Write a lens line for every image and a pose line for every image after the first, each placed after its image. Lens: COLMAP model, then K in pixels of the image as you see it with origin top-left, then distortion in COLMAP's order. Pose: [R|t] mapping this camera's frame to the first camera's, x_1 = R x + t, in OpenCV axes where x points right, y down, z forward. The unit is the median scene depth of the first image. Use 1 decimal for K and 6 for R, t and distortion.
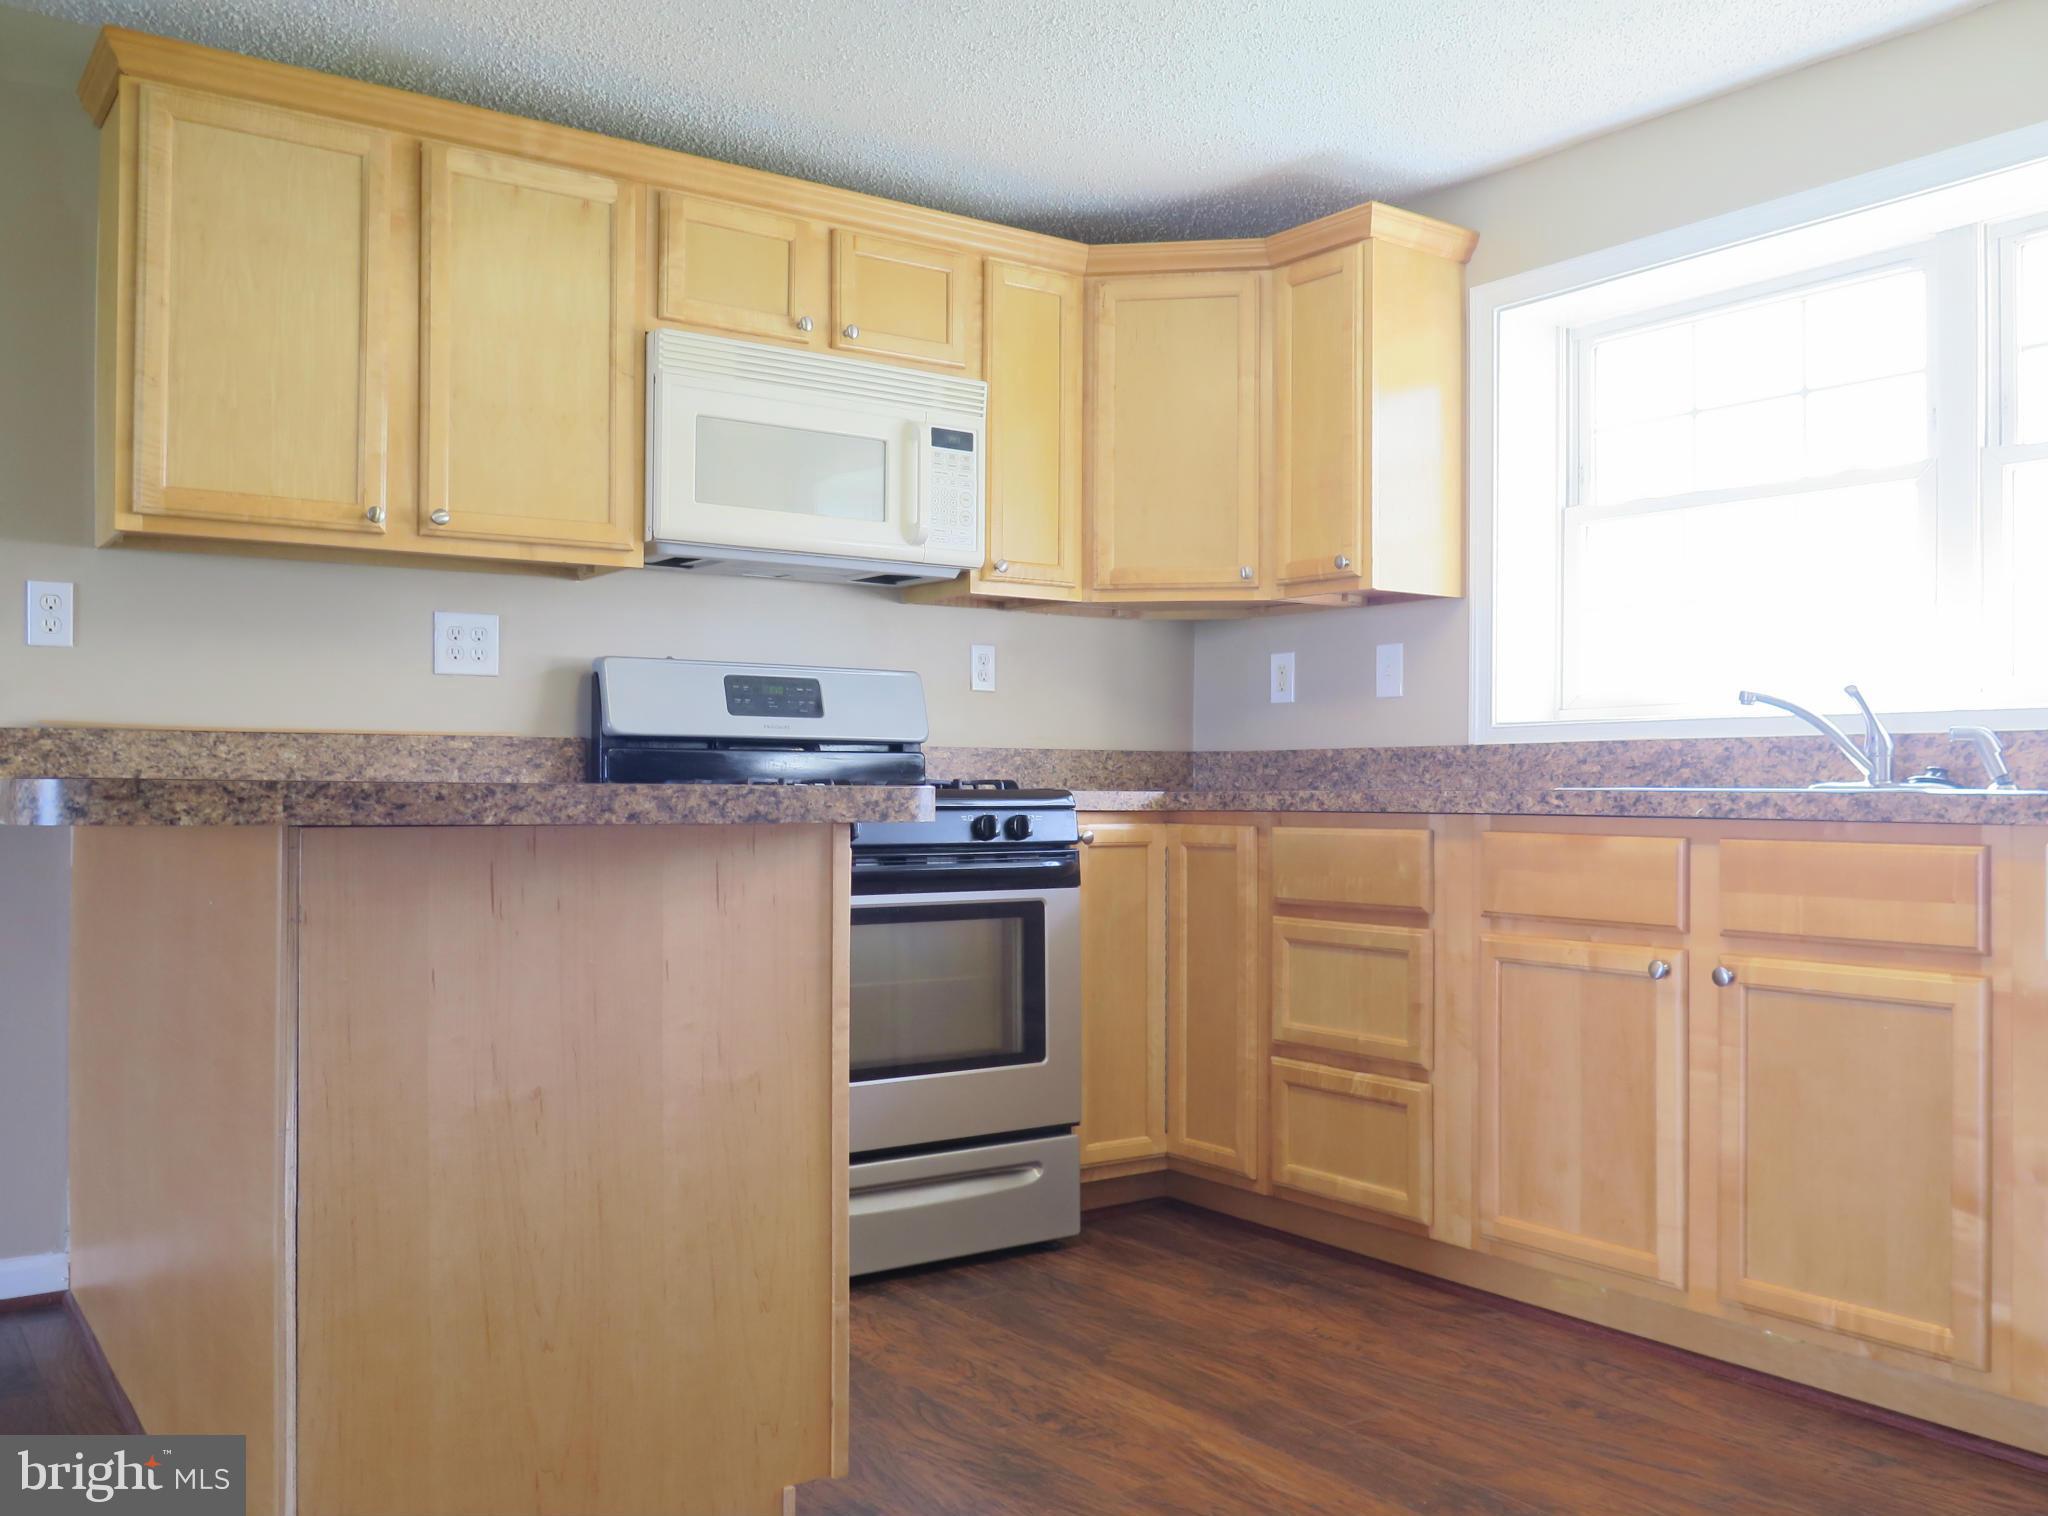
lens RADIAL K [[1745.4, 0, 1039.9], [0, 1745.4, 755.5], [0, 0, 1]] dist [-0.020643, 0.004922]
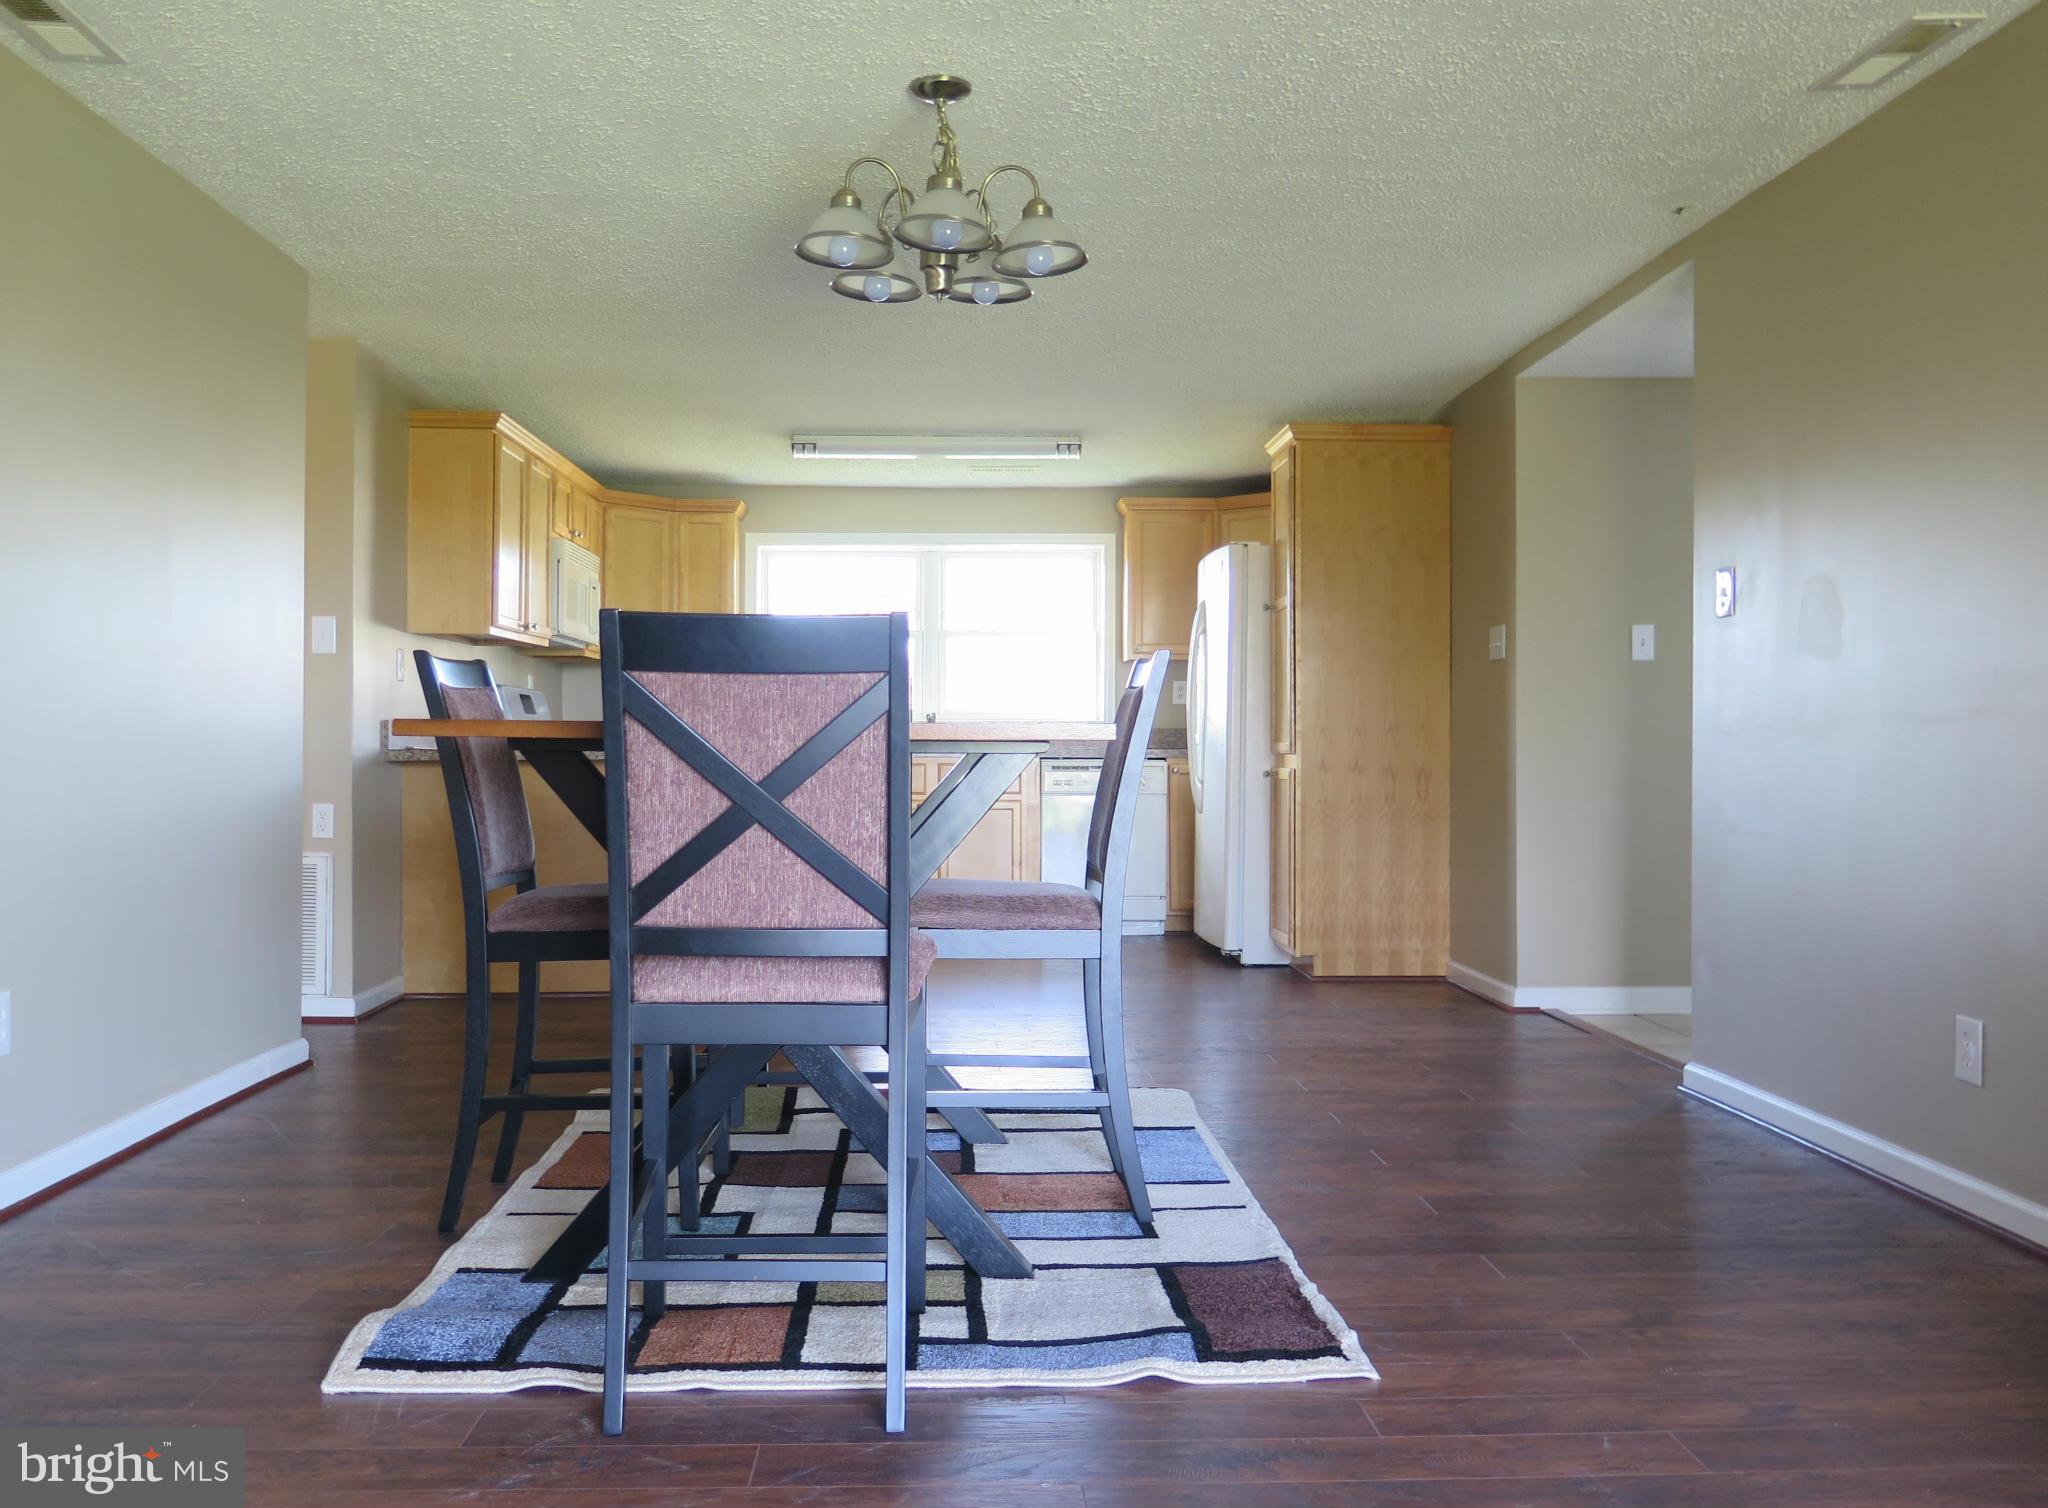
lens RADIAL K [[1745.4, 0, 1014.4], [0, 1745.4, 748.3], [0, 0, 1]] dist [-0.020643, 0.004922]
pose [[0.548917, -0.002682, 0.835873, -1.734604], [-0.015977, 0.999779, 0.013700, -0.019342], [-0.835724, -0.020874, 0.548752, -0.677903]]
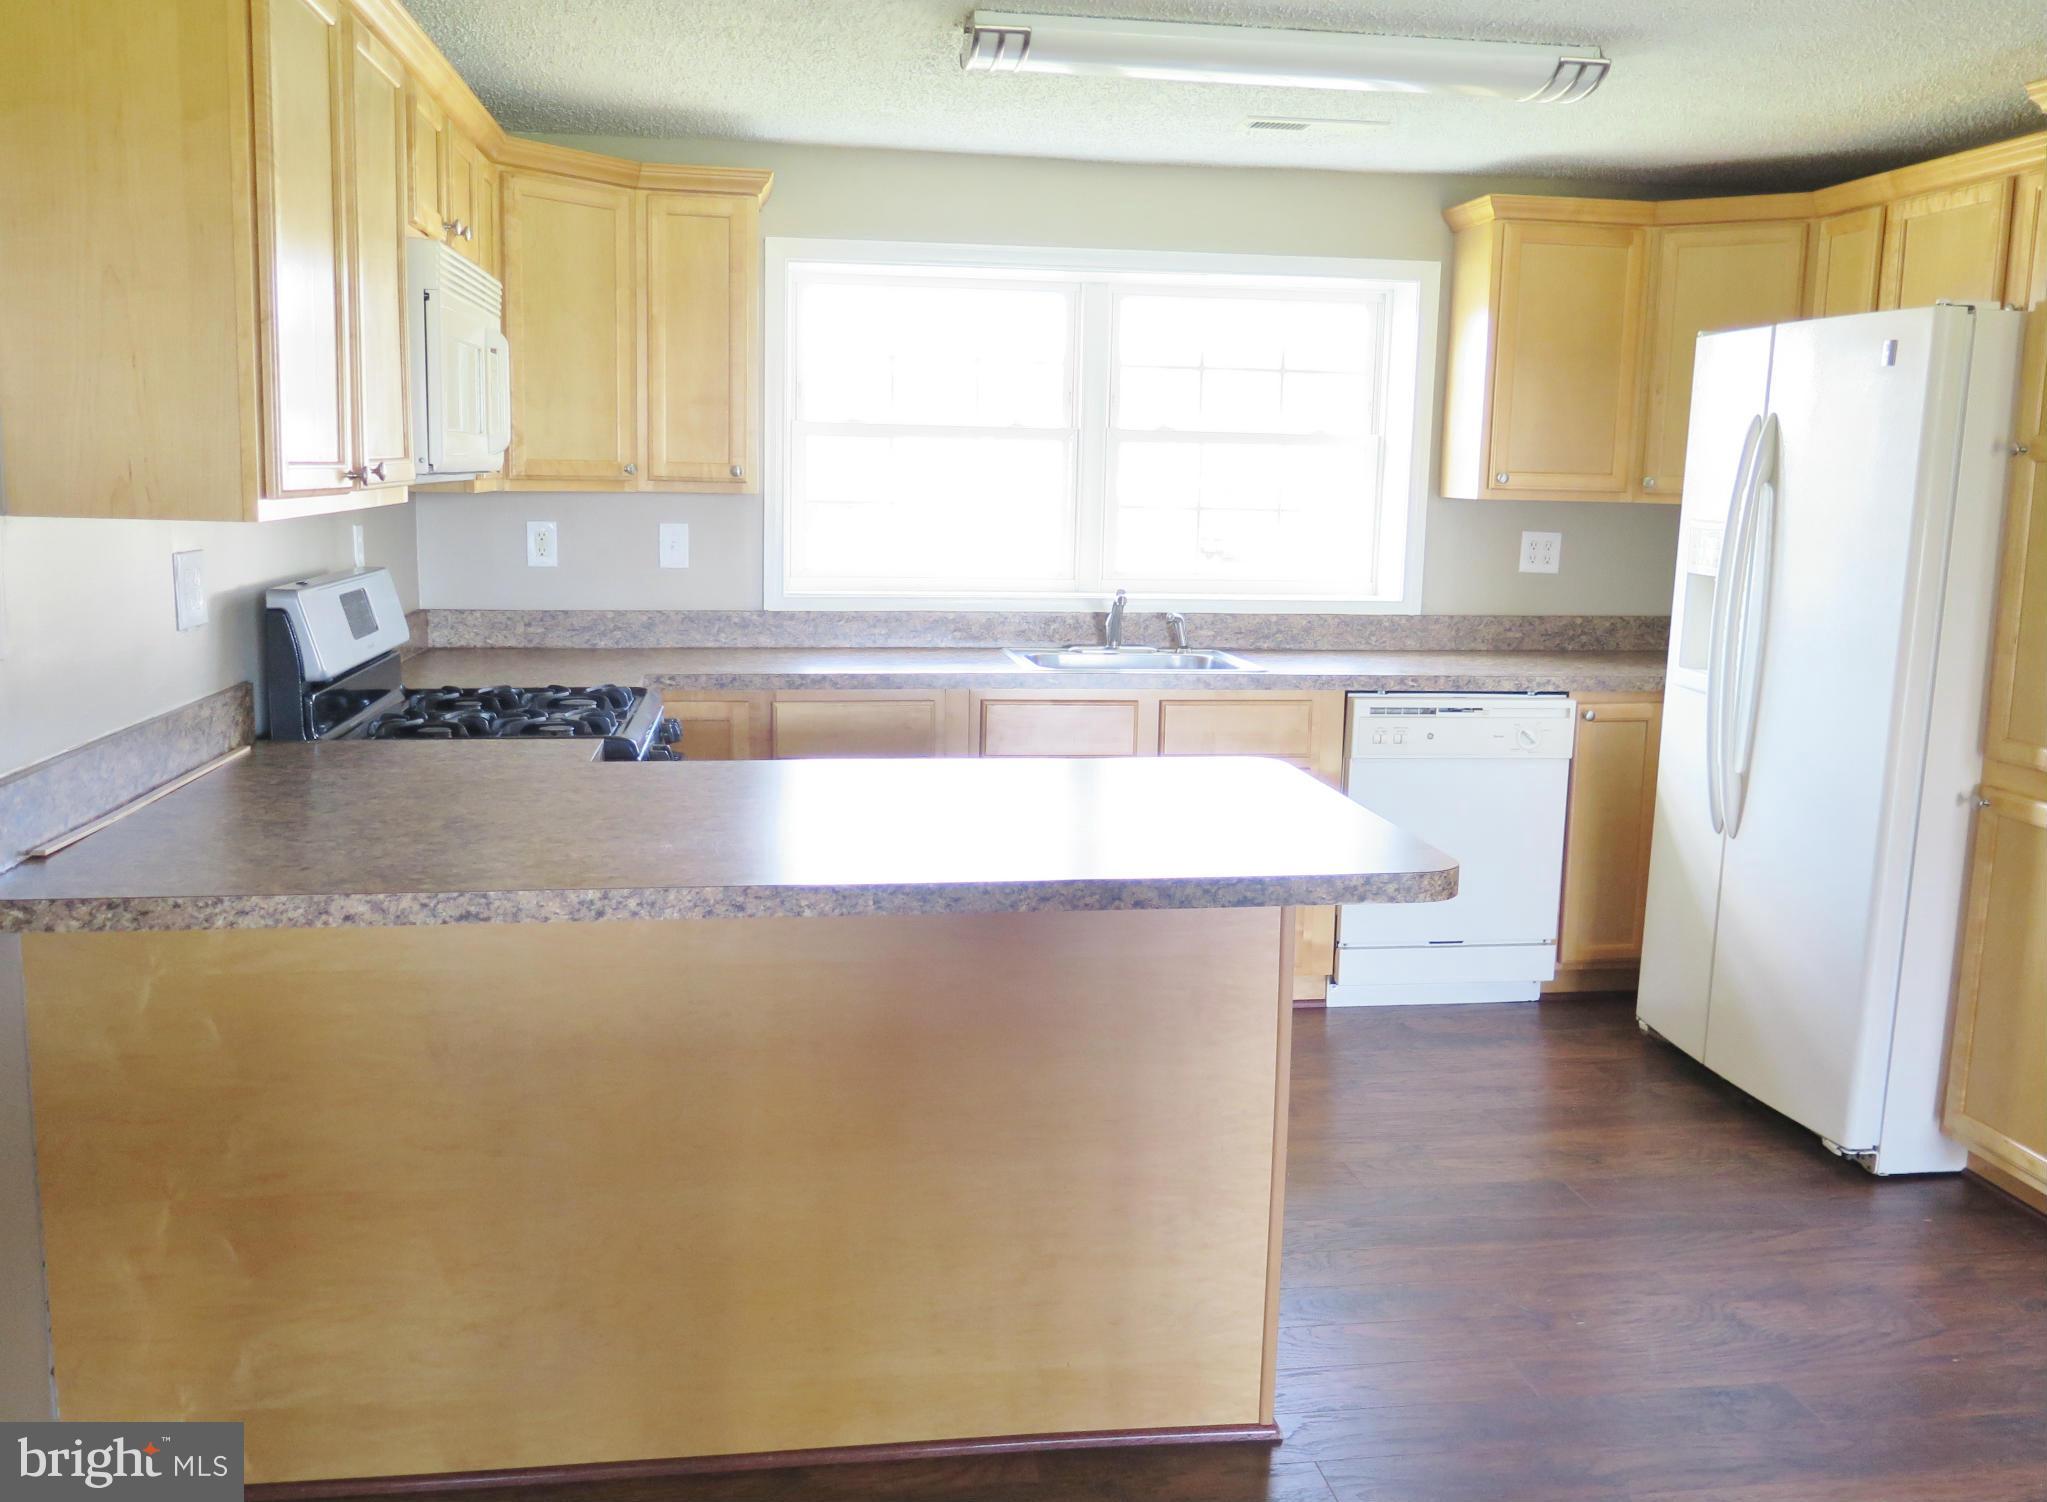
lens RADIAL K [[1744.6, 0, 1019.2], [0, 1744.6, 749.0], [0, 0, 1]] dist [-0.020643, 0.004922]
pose [[0.458900, -0.134020, 0.878322, -0.910910], [-0.036596, 0.984868, 0.169398, -0.147182], [-0.887734, -0.109880, 0.447051, 0.294205]]
